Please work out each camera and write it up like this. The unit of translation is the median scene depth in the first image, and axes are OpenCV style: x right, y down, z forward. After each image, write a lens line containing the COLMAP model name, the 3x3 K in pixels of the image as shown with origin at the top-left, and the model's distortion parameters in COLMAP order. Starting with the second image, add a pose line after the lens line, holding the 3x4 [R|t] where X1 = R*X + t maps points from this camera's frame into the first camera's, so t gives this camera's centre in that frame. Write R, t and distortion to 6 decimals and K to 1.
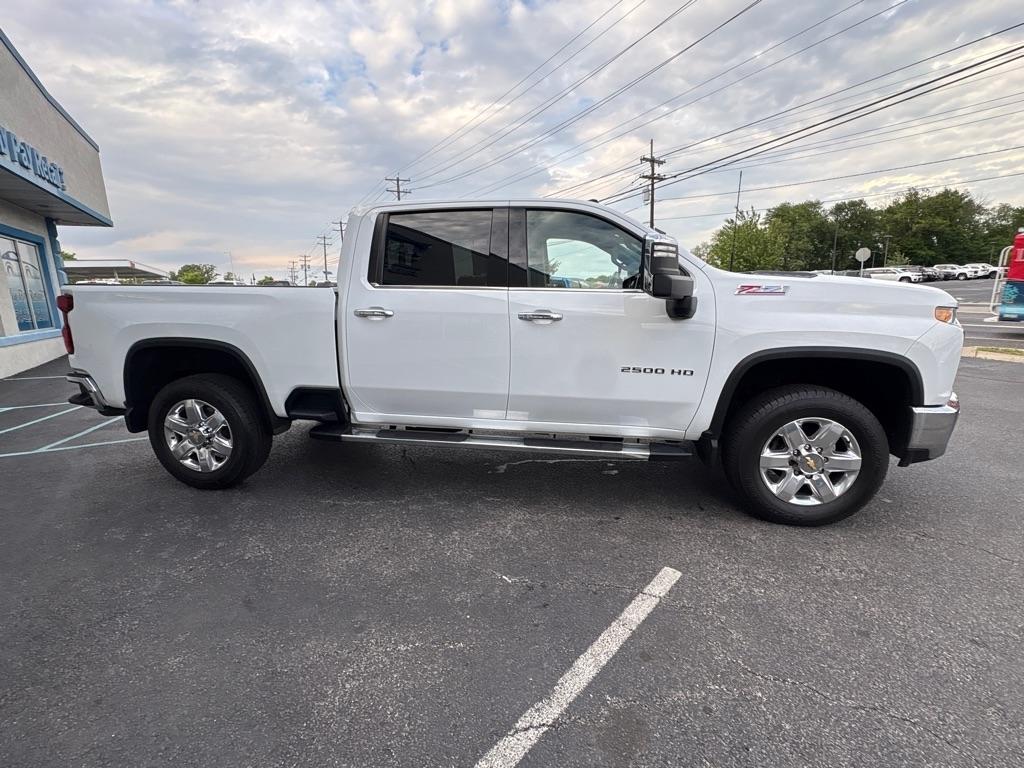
lens RADIAL K [[475.1, 0, 516.6], [0, 475.1, 378.9], [0, 0, 1]] dist [-0.001856, -0.000134]
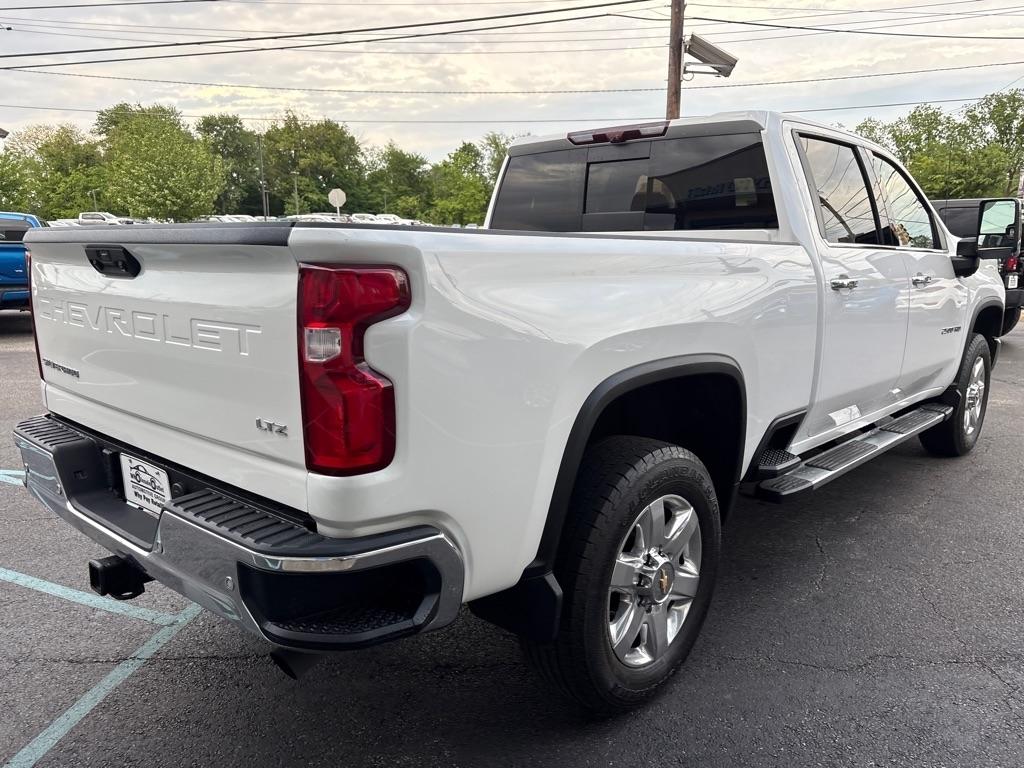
lens RADIAL K [[783.5, 0, 512.6], [0, 783.5, 380.6], [0, 0, 1]] dist [0.043727, -0.039224]
pose [[0.540759, -0.137290, 0.829899, -1.381518], [0.147144, 0.986818, 0.067371, -0.138011], [-0.828208, 0.085683, 0.553832, 0.729246]]
